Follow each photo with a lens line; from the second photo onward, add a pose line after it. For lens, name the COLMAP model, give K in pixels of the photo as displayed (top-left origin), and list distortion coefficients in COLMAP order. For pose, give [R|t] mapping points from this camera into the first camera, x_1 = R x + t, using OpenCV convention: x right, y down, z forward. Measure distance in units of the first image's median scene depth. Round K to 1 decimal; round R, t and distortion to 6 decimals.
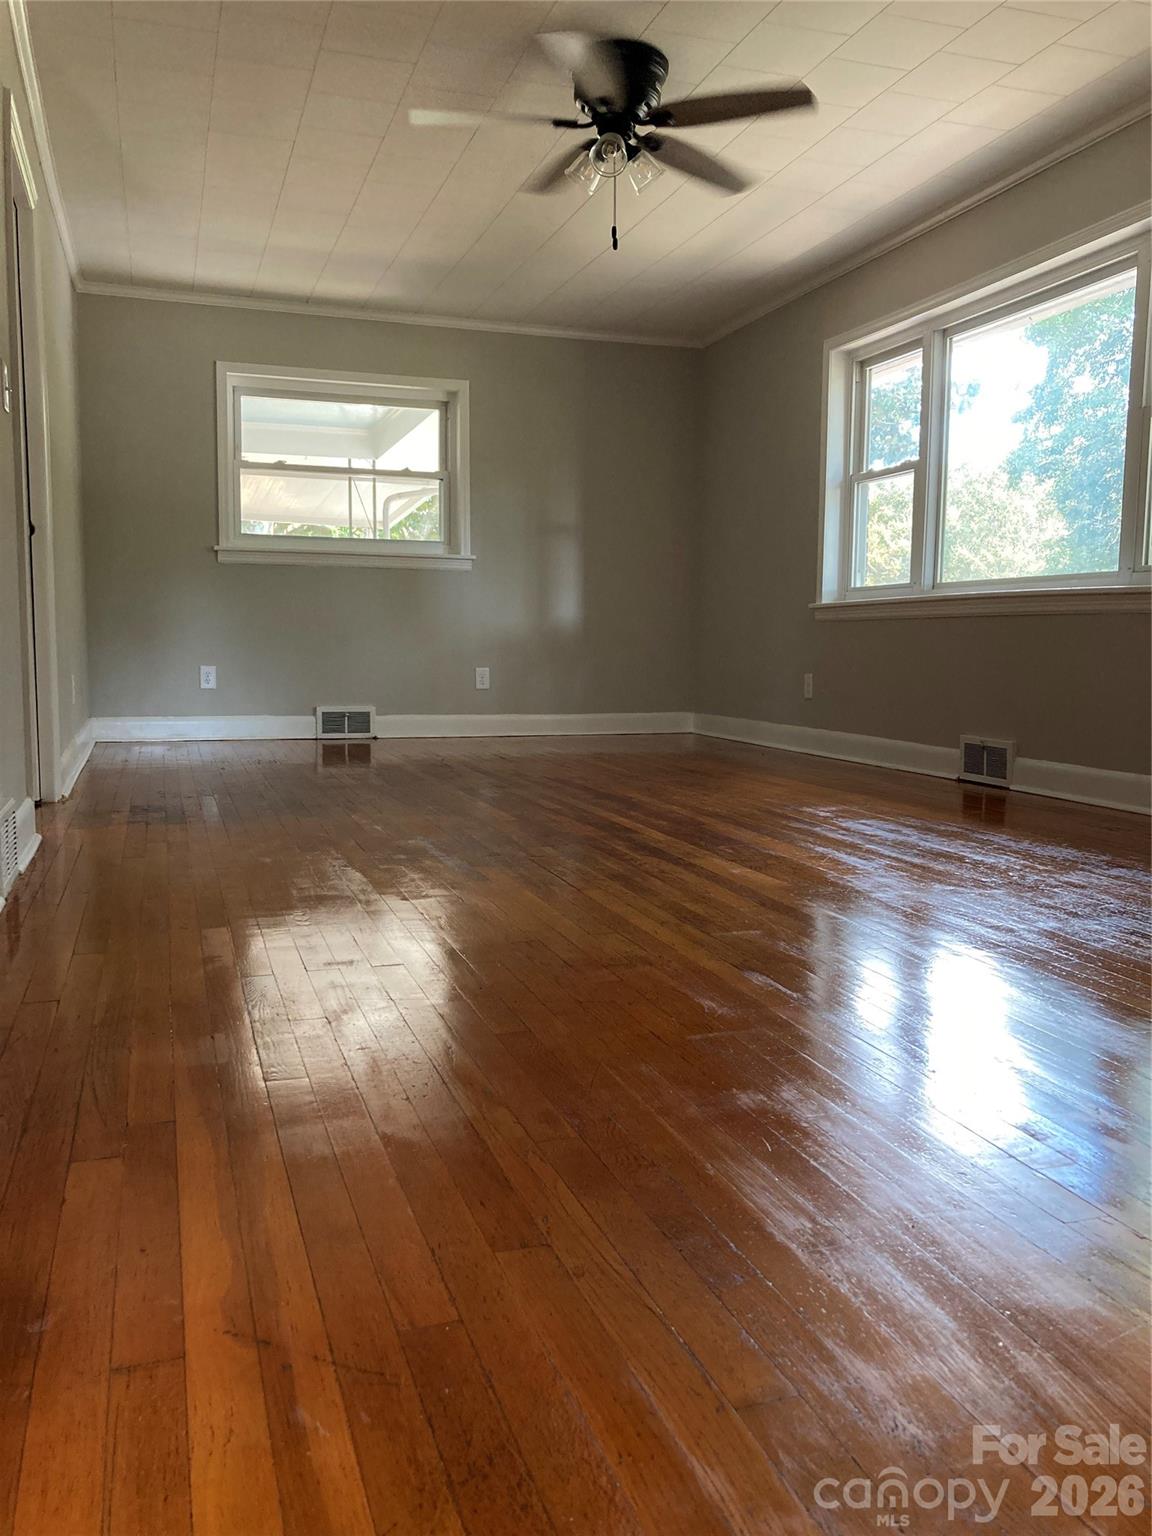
lens RADIAL K [[1247.0, 0, 576.0], [0, 1247.0, 768.0], [0, 0, 1]] dist [0.045092, -0.046773]
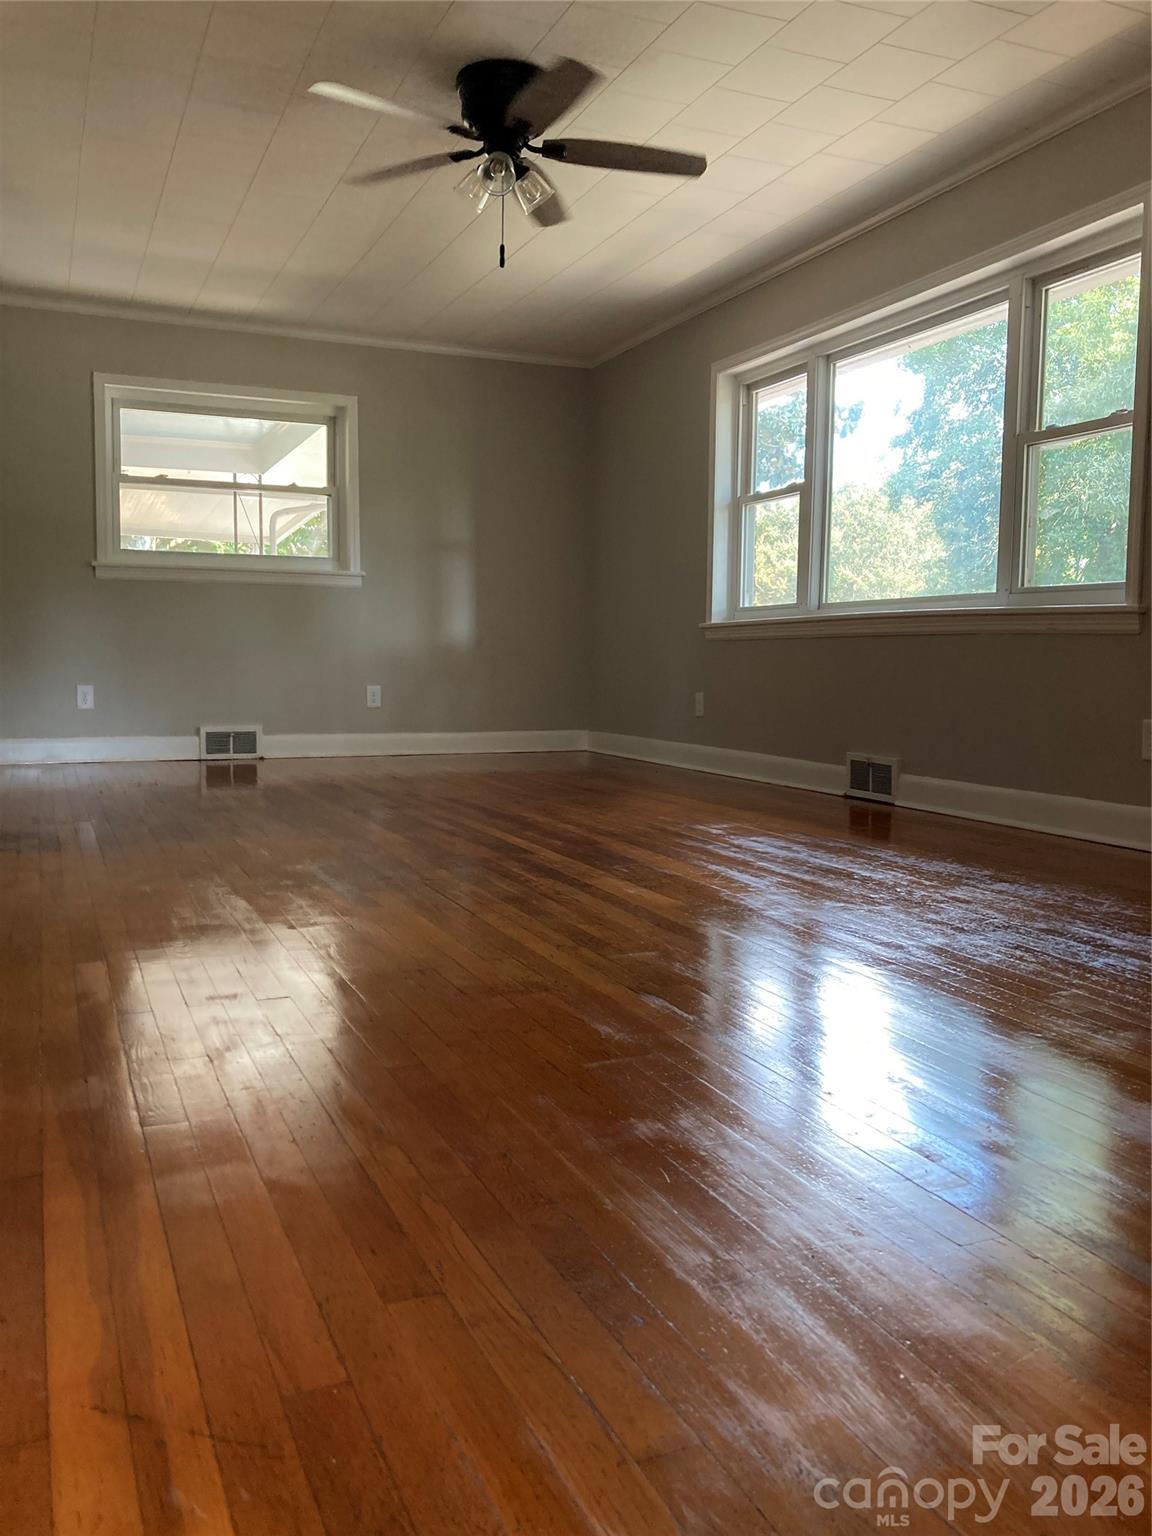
lens RADIAL K [[1244.7, 0, 576.0], [0, 1244.7, 768.0], [0, 0, 1]] dist [0.071998, -0.160972]
pose [[0.996336, -0.007672, 0.085183, 0.000319], [0.008839, 0.999872, -0.013327, -0.001799], [-0.085070, 0.014031, 0.996276, 0.006041]]
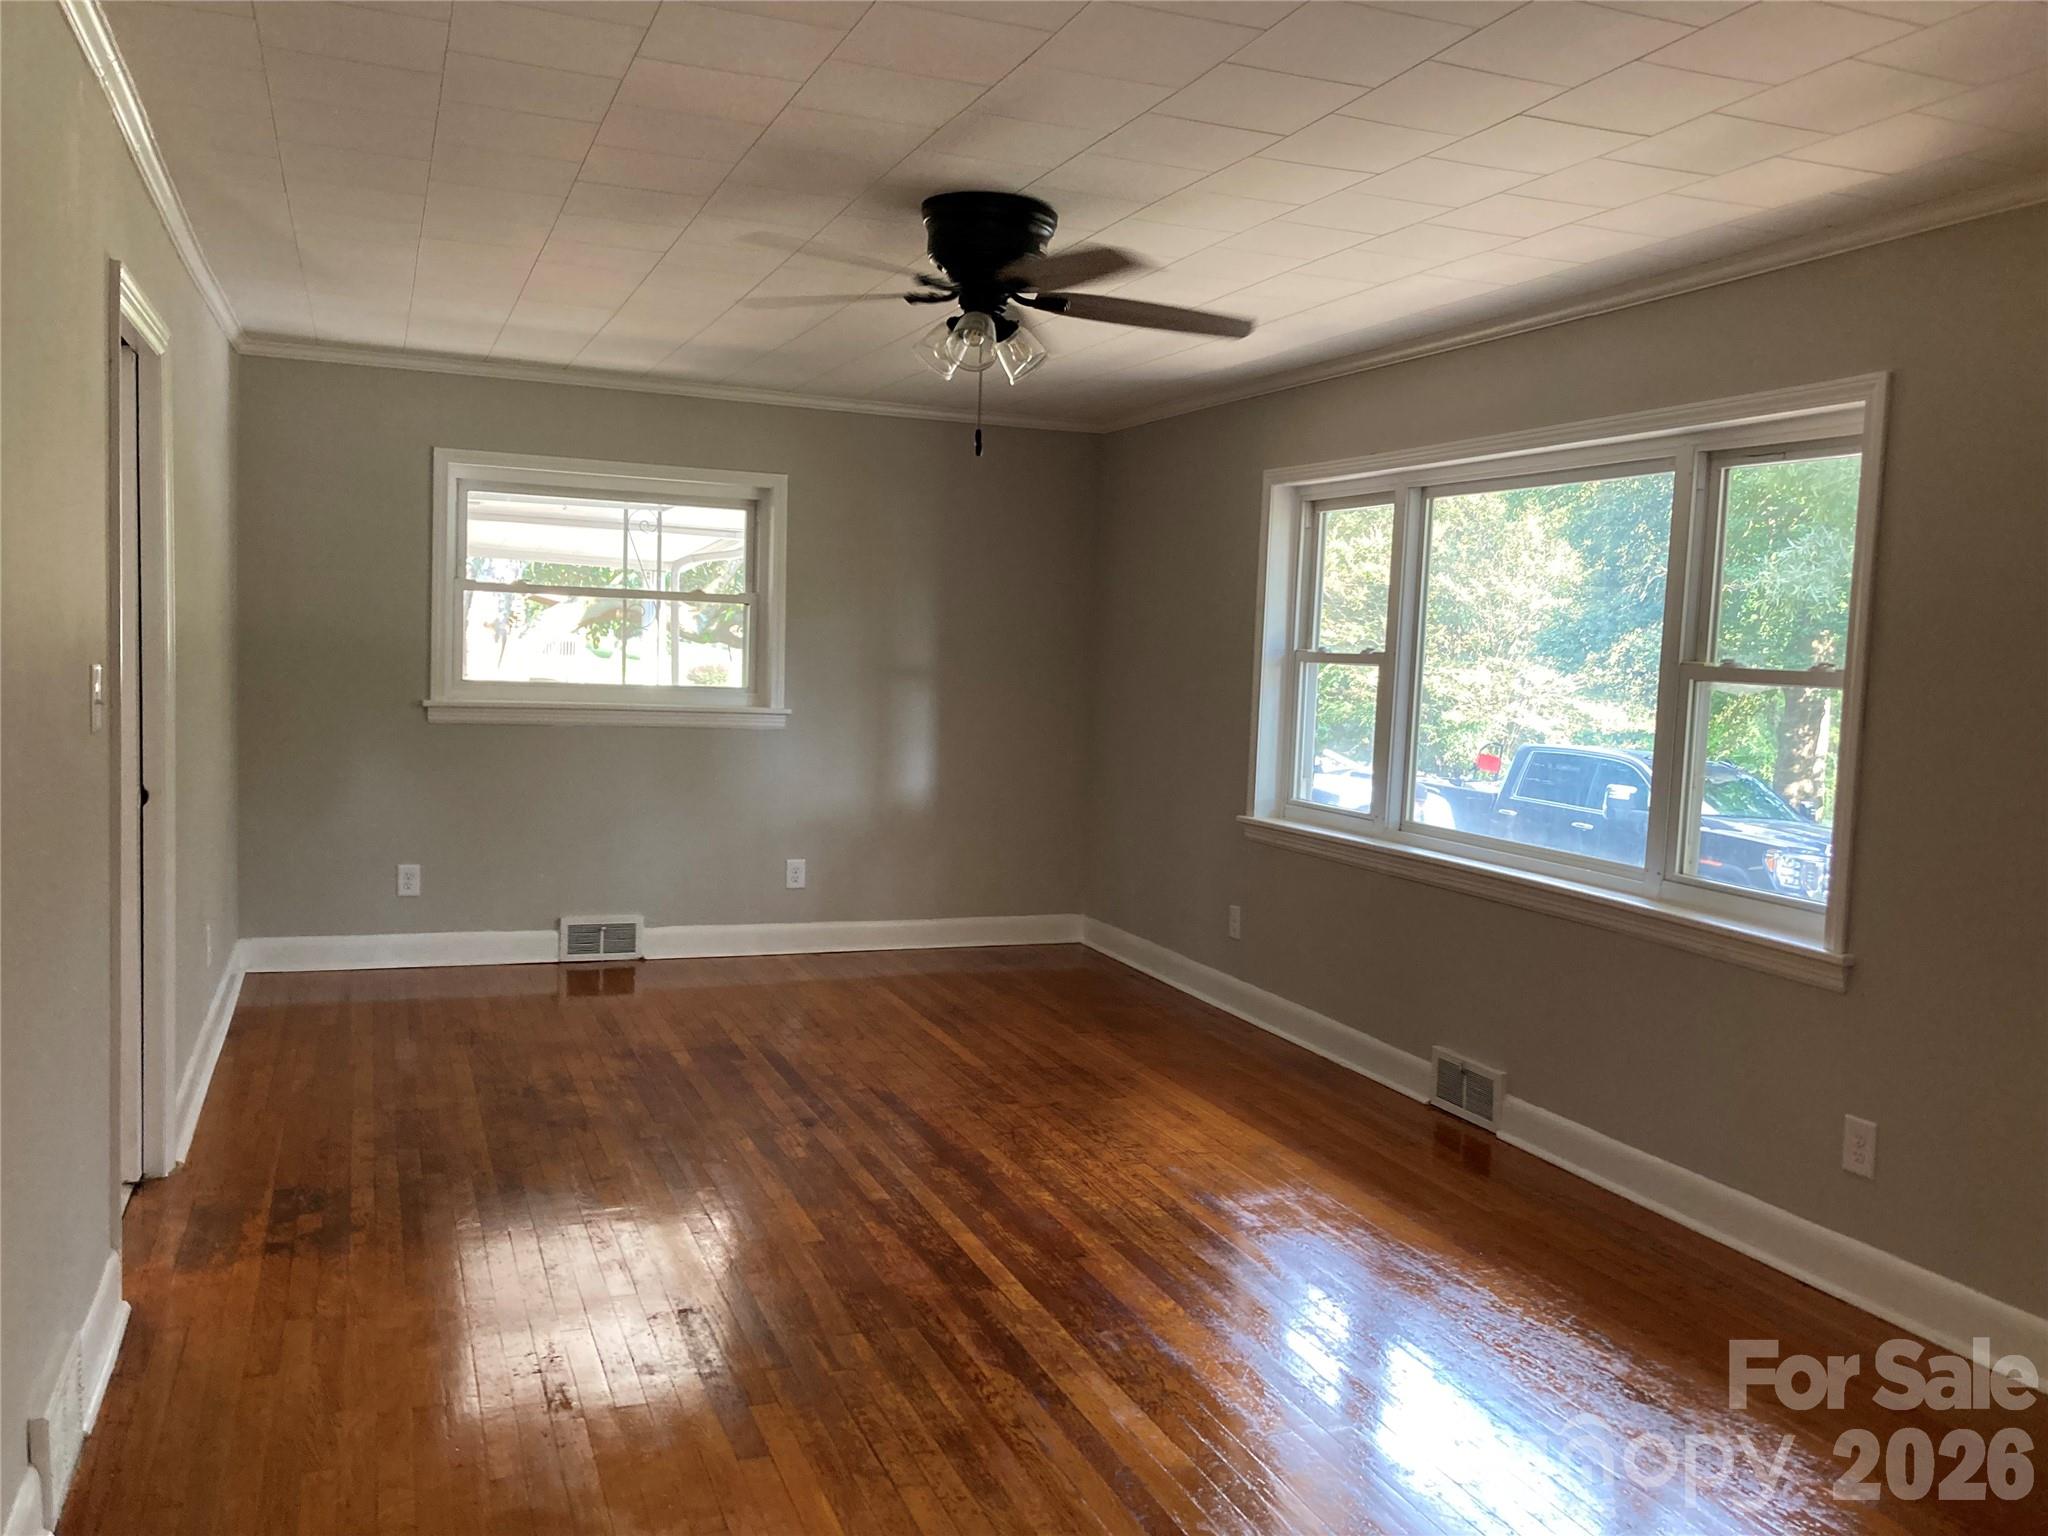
lens RADIAL K [[1662.7, 0, 1041.9], [0, 1662.7, 773.3], [0, 0, 1]] dist [0.045092, -0.046773]
pose [[0.997655, 0.025201, 0.063628, 0.007917], [-0.024154, 0.999561, -0.017180, -0.166362], [-0.064033, 0.015603, 0.997826, 0.023722]]
